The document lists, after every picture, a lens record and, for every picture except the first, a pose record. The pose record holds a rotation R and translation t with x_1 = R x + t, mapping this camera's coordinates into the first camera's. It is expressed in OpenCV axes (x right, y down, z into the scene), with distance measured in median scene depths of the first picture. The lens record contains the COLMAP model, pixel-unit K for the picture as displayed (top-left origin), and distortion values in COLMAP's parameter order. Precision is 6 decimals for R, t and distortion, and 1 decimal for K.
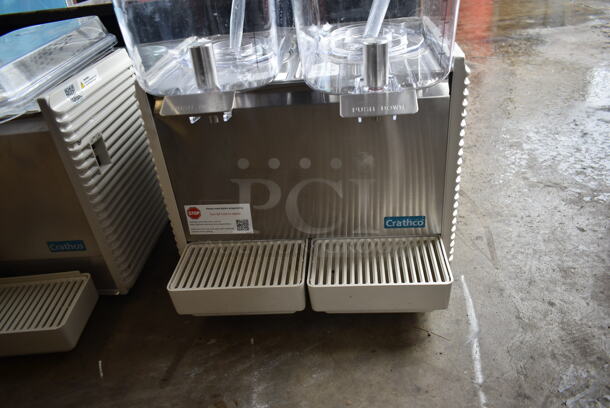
lens RADIAL K [[471.5, 0, 305.0], [0, 471.5, 204.0], [0, 0, 1]] dist [-0.006960, 0.002450]
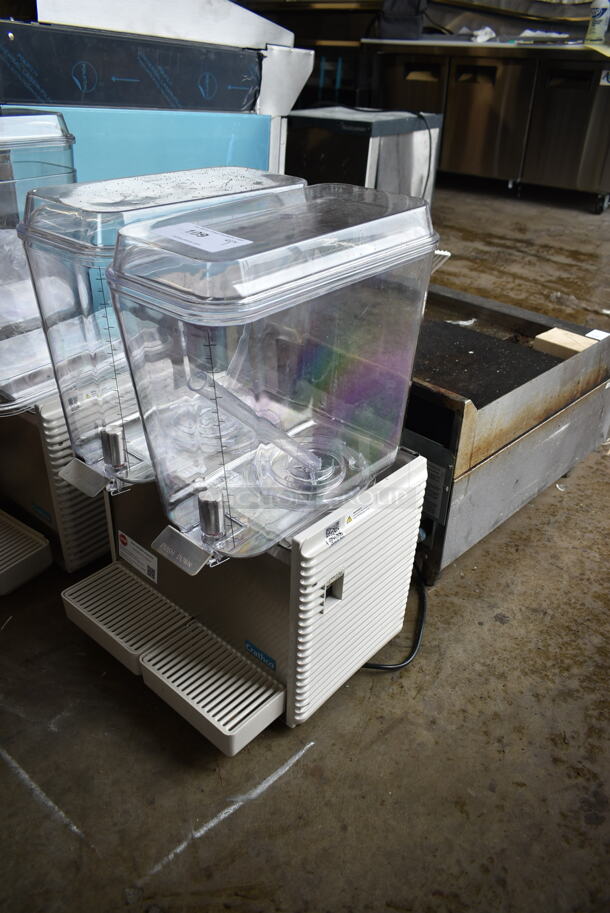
lens RADIAL K [[705.8, 0, 305.0], [0, 705.8, 456.5], [0, 0, 1]] dist [-0.006960, 0.002450]
pose [[0.786126, 0.415724, -0.457362, 0.769975], [-0.404701, 0.905521, 0.127471, -0.543414], [0.467144, 0.084887, 0.880097, -0.239161]]
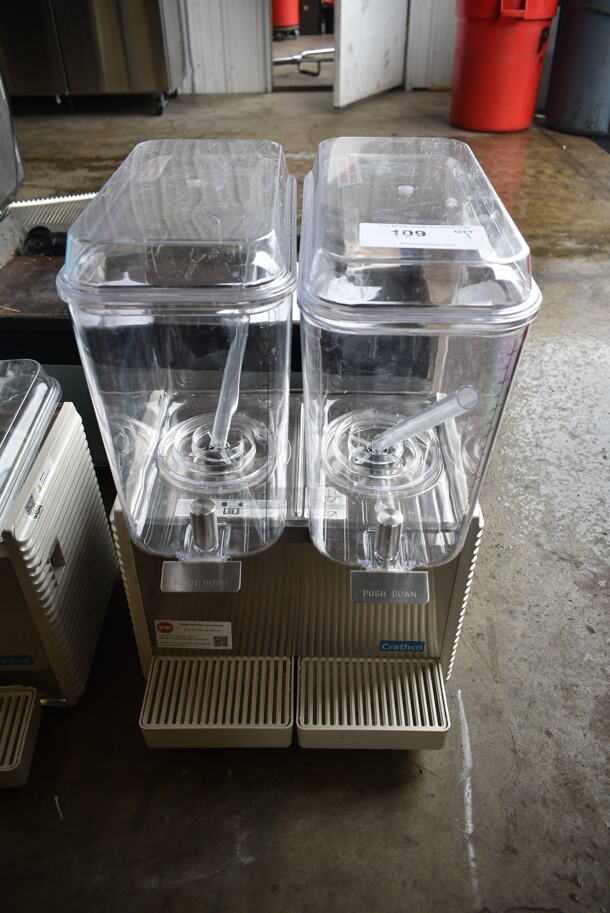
lens RADIAL K [[711.5, 0, 305.0], [0, 711.5, 449.5], [0, 0, 1]] dist [-0.004193, -0.004319]
pose [[0.993485, 0.038236, 0.107356, -0.138166], [-0.048168, 0.994639, 0.091506, -0.459065], [-0.103282, -0.096081, 0.990001, -0.307449]]
